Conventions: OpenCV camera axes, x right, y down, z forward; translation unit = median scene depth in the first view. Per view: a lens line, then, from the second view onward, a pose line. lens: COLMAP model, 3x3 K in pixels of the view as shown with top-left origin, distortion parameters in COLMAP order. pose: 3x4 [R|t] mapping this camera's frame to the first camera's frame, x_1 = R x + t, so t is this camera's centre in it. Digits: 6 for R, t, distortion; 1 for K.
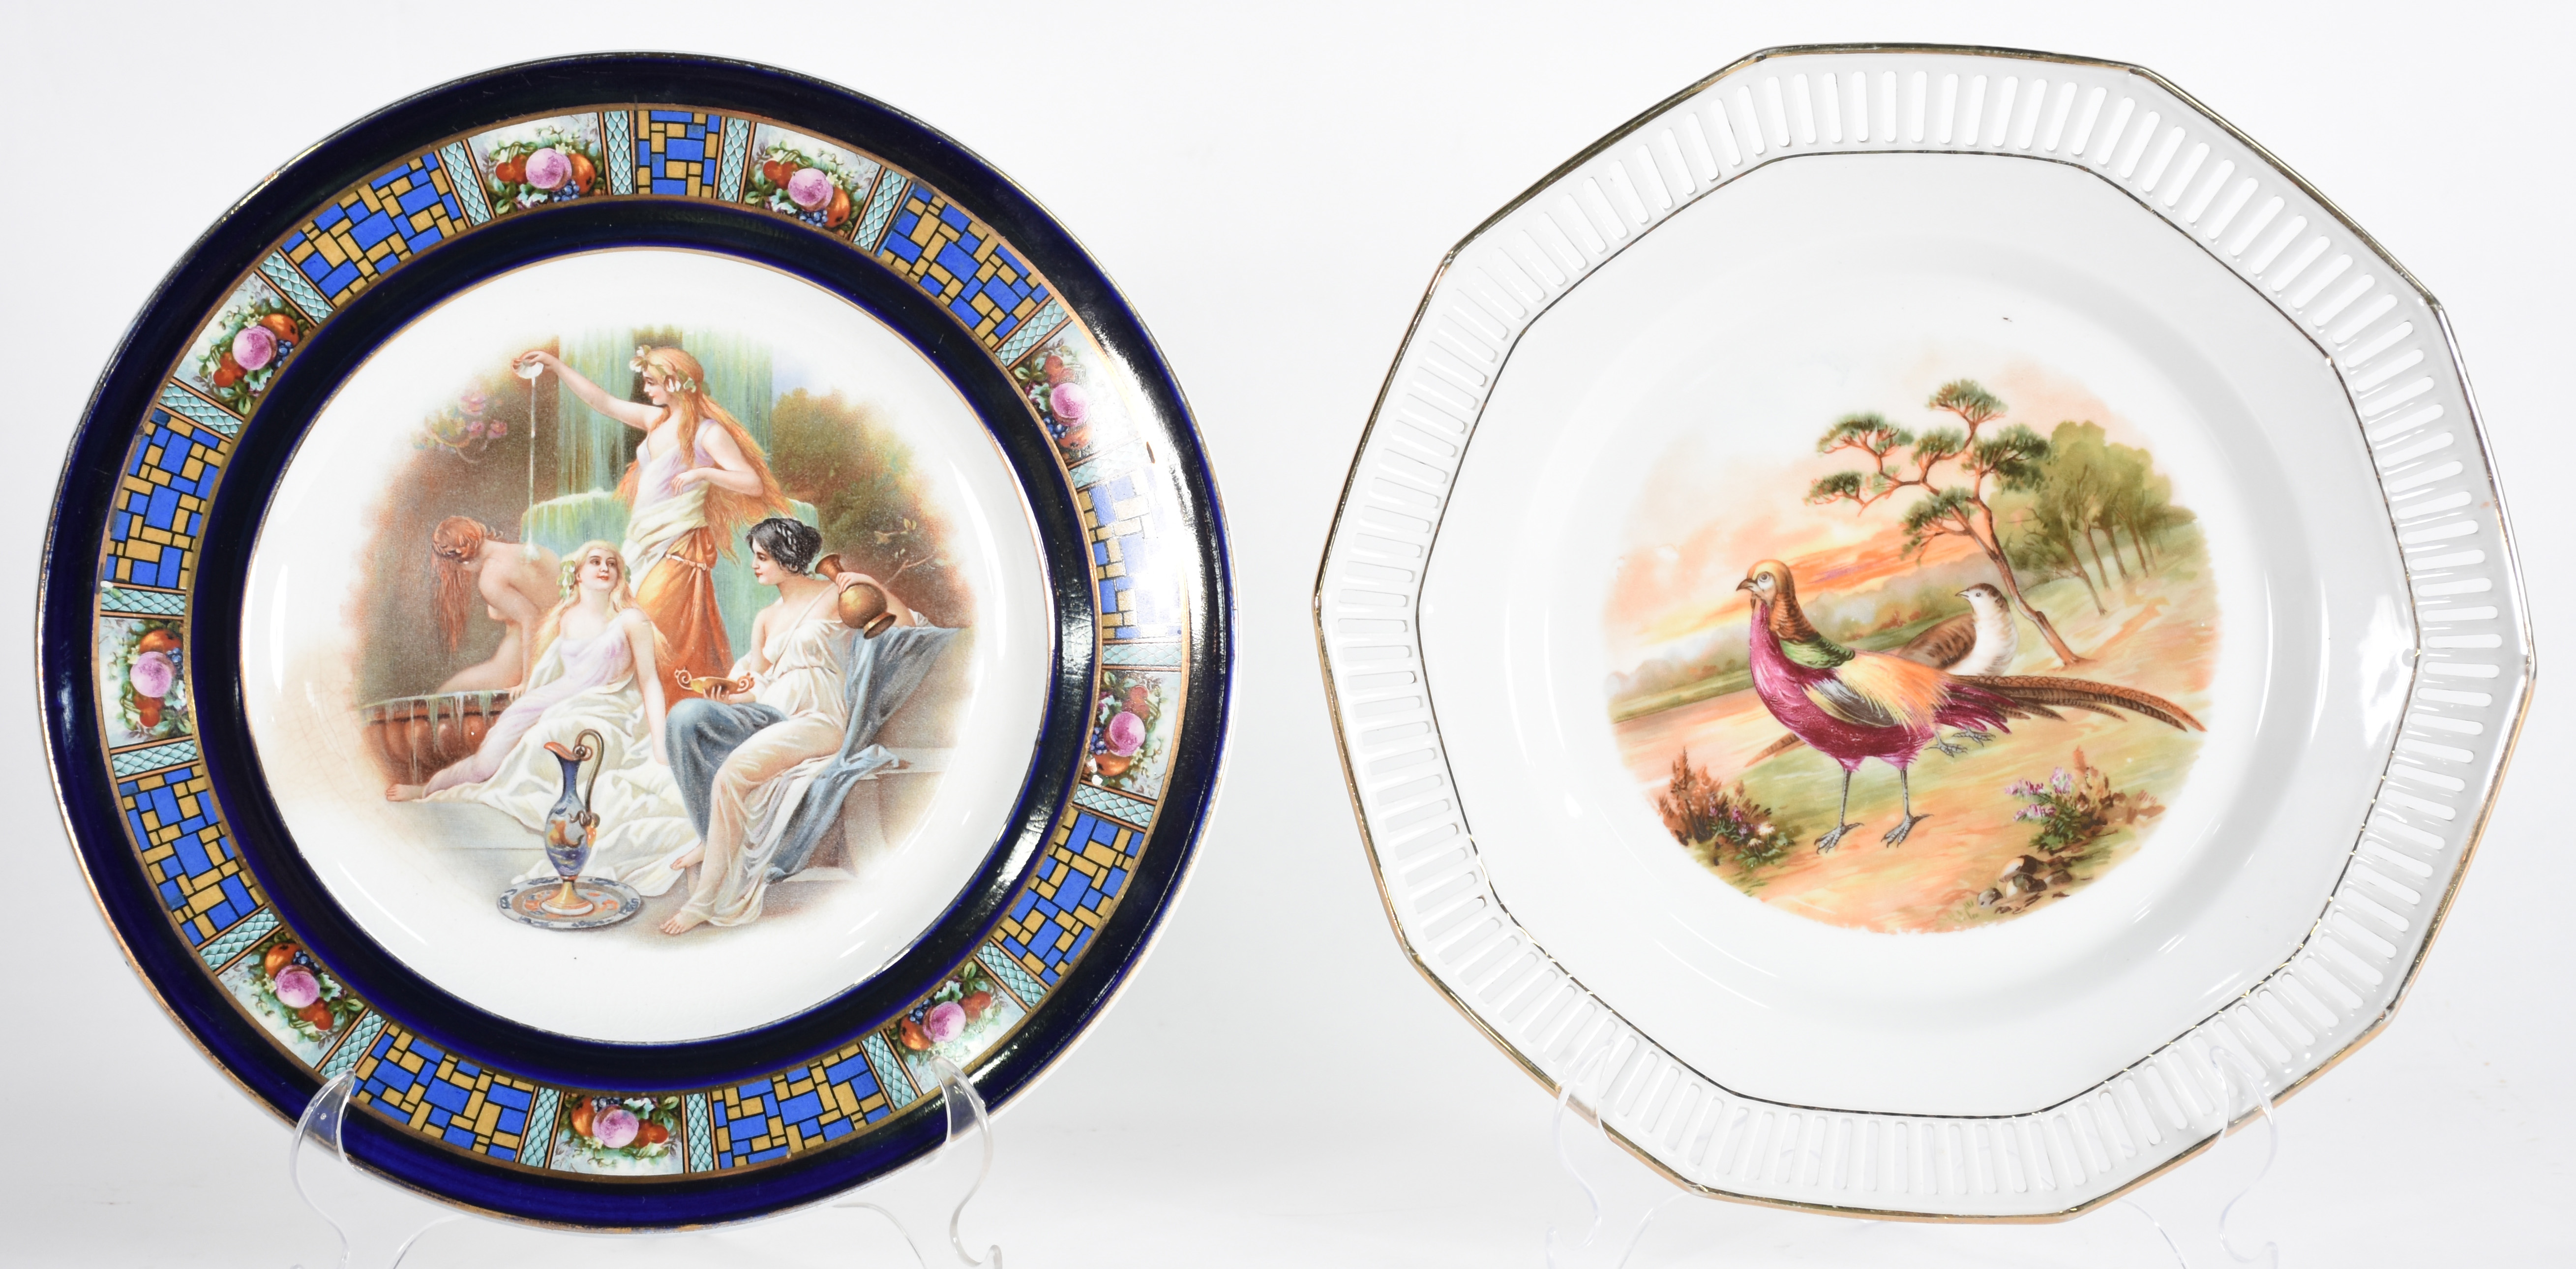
lens RADIAL K [[4386.3, 0, 1334.8], [0, 4386.3, 648.3], [0, 0, 1]] dist [0.132697, 0.000000]
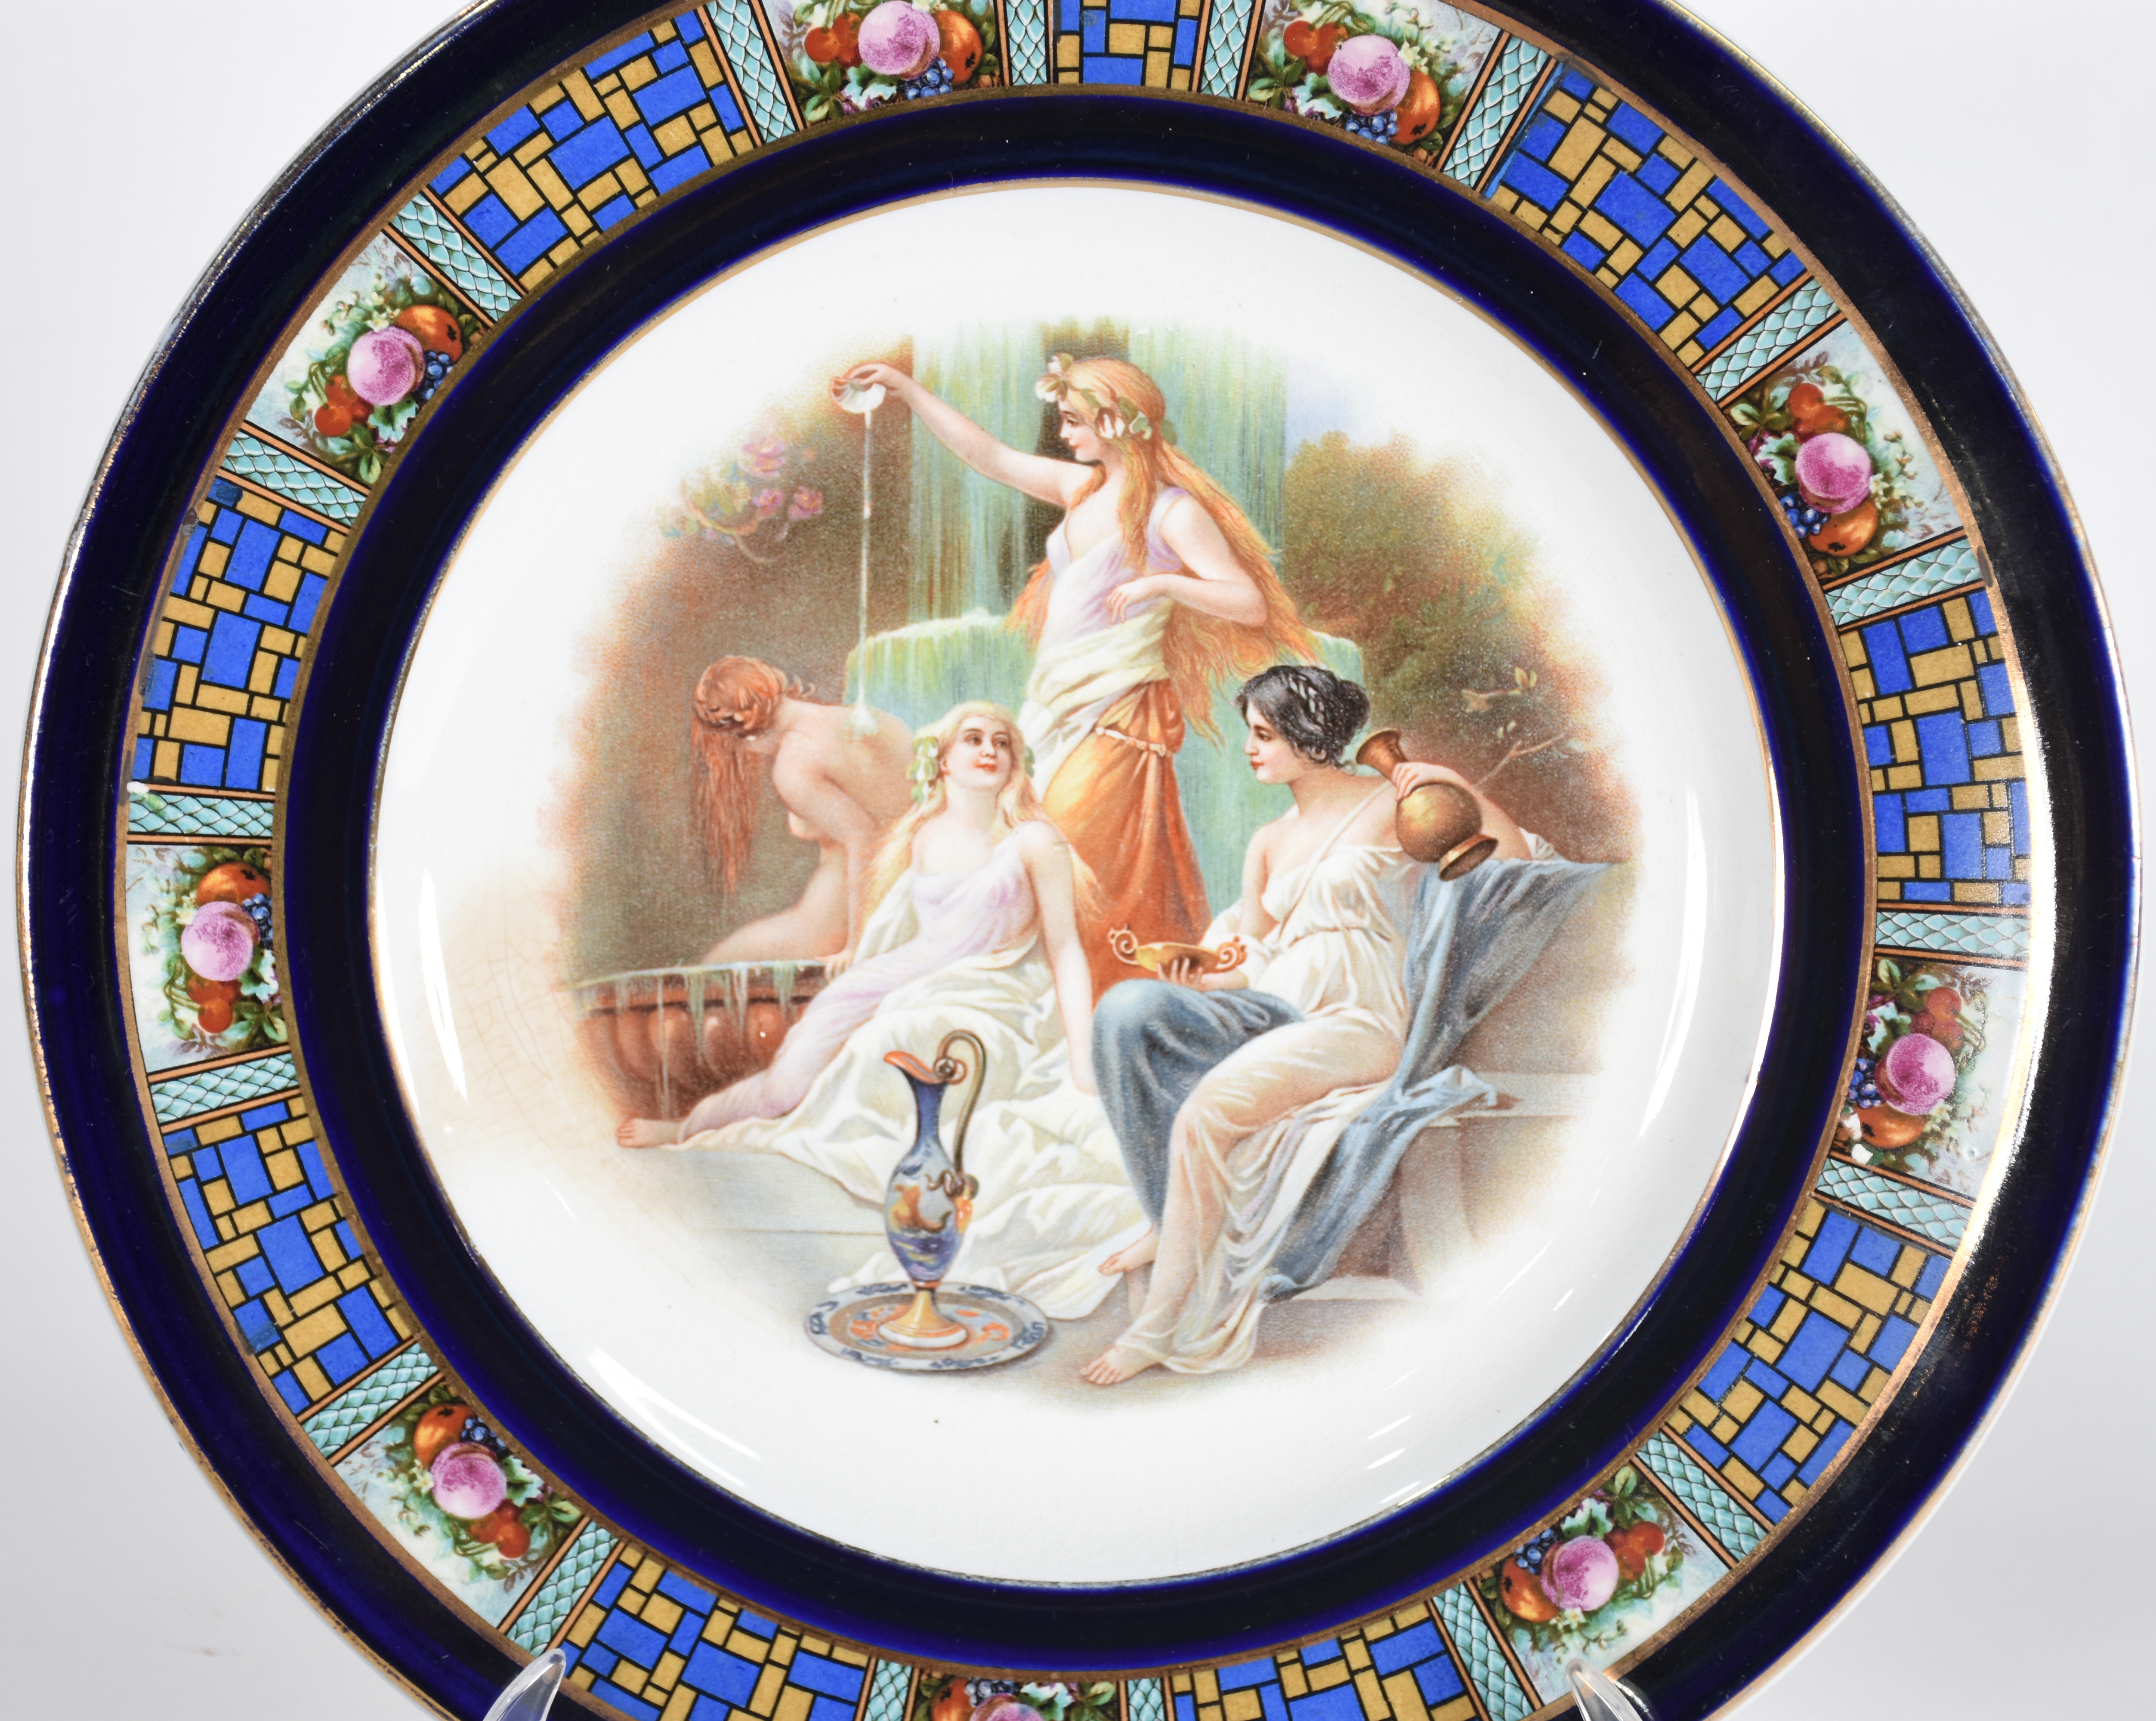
lens RADIAL K [[4111.0, 0, 1077.3], [0, 4111.0, 859.4], [0, 0, 1]] dist [0.077034, 0.000000]
pose [[0.993663, 0.025004, -0.109587, -0.096656], [-0.010137, 0.990905, 0.134179, -0.076073], [0.111945, -0.132218, 0.984879, 0.479337]]
